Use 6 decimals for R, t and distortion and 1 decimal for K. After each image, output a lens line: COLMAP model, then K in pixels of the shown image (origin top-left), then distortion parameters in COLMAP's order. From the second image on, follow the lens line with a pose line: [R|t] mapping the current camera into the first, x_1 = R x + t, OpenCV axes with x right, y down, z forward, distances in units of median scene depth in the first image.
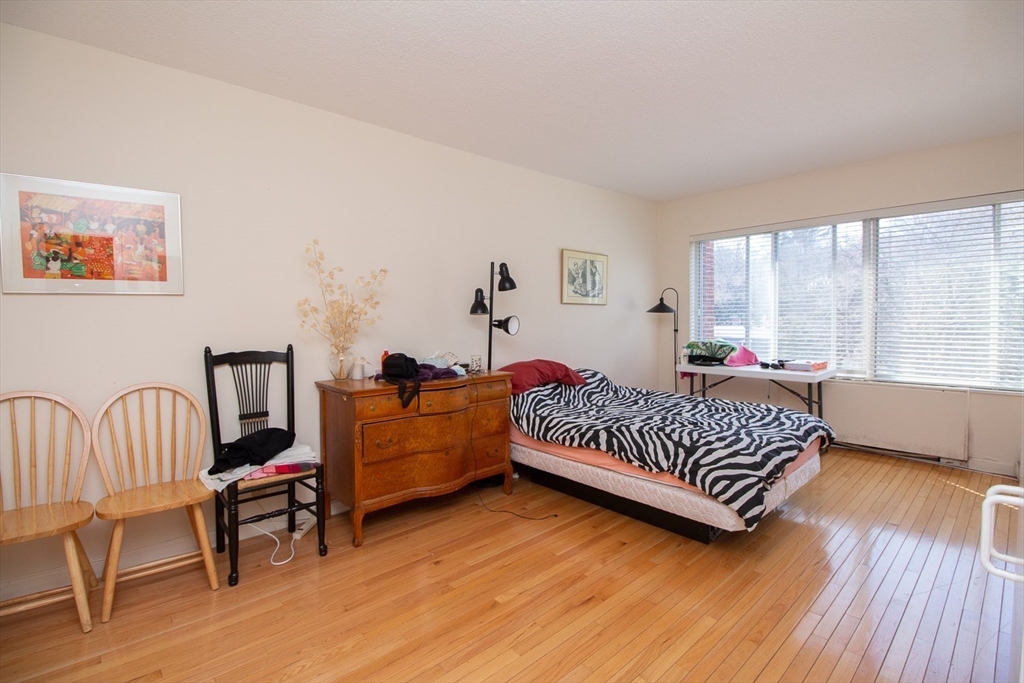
lens RADIAL K [[471.7, 0, 512.0], [0, 471.7, 341.5], [0, 0, 1]] dist [0.000554, -0.000038]
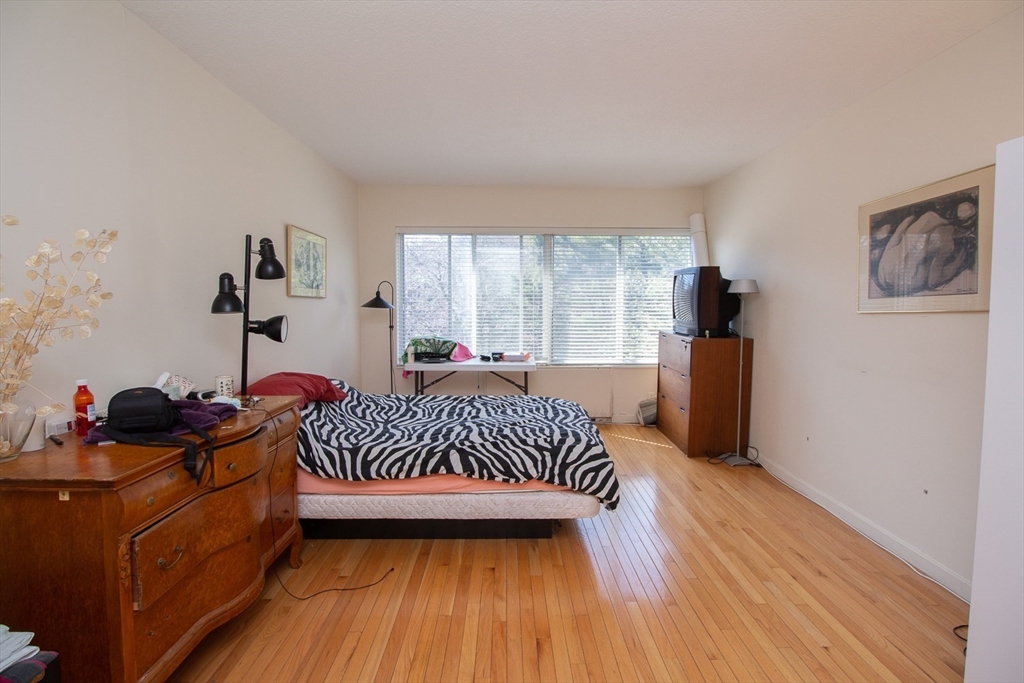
lens RADIAL K [[488.3, 0, 512.0], [0, 488.3, 341.5], [0, 0, 1]] dist [0.000223, -0.000270]
pose [[0.664903, -0.043913, 0.745638, -0.323991], [0.028243, 0.999035, 0.033651, -0.030743], [-0.746395, -0.001316, 0.665501, 0.267334]]
